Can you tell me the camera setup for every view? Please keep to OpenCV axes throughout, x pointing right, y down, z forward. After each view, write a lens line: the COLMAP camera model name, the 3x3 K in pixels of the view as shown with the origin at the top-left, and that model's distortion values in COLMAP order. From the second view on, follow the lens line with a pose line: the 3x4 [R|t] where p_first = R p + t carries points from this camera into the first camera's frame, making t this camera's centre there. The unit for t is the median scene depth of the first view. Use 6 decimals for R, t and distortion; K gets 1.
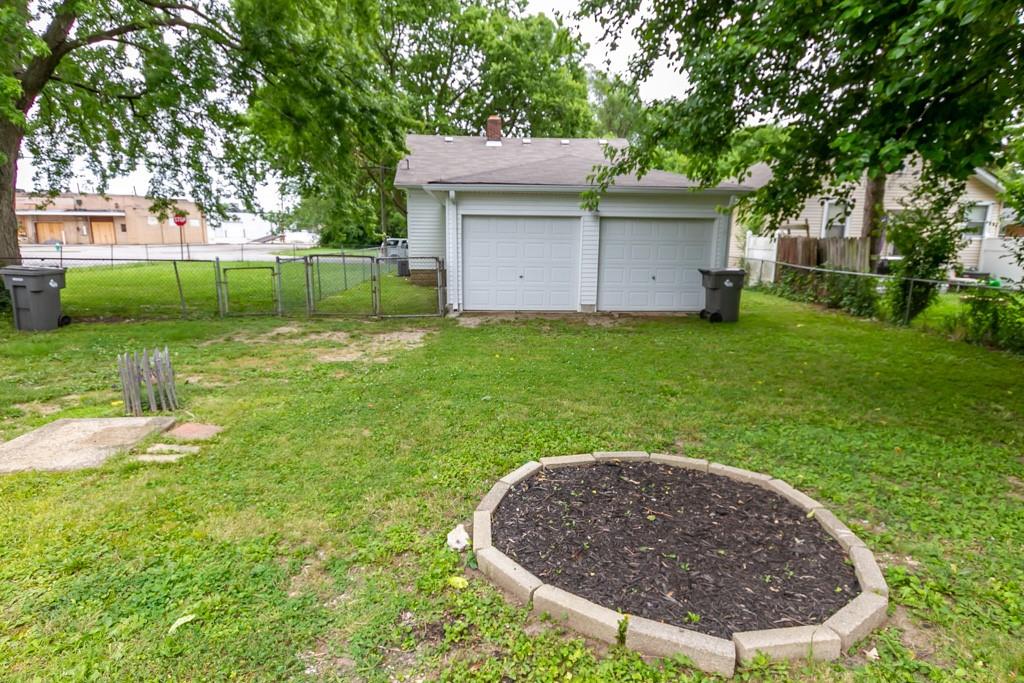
lens RADIAL K [[568.9, 0, 512.0], [0, 568.9, 341.5], [0, 0, 1]] dist [0.006362, 0.000697]
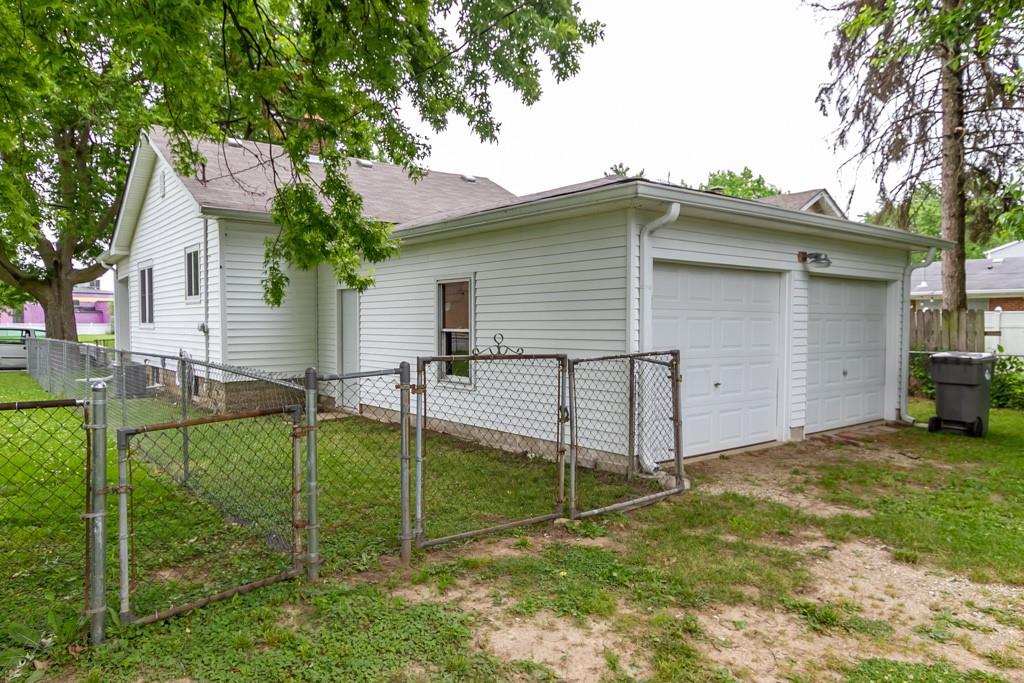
lens RADIAL K [[689.9, 0, 518.0], [0, 689.9, 343.8], [0, 0, 1]] dist [0.000980, 0.000091]
pose [[0.820255, -0.029264, 0.571250, -0.476914], [0.112063, 0.987558, -0.110321, -0.101839], [-0.560914, 0.154507, 0.813328, 0.593964]]
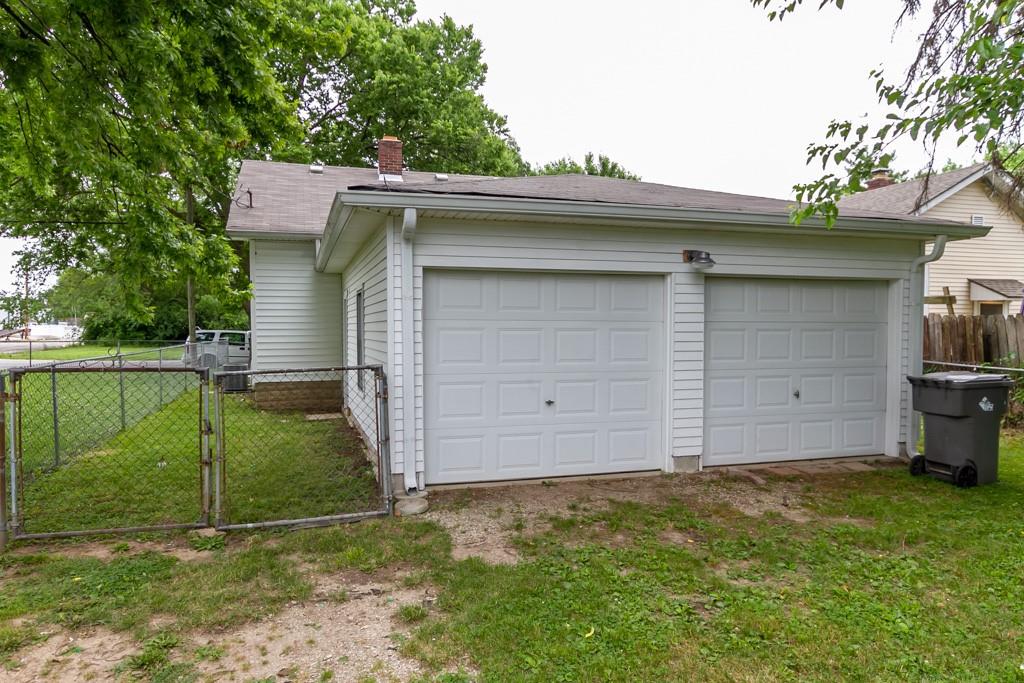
lens RADIAL K [[689.9, 0, 518.0], [0, 689.9, 343.8], [0, 0, 1]] dist [0.000980, 0.000091]
pose [[0.971832, -0.017870, 0.234996, -0.137561], [0.054419, 0.987191, -0.149978, -0.079215], [-0.229306, 0.158542, 0.960356, 0.468315]]
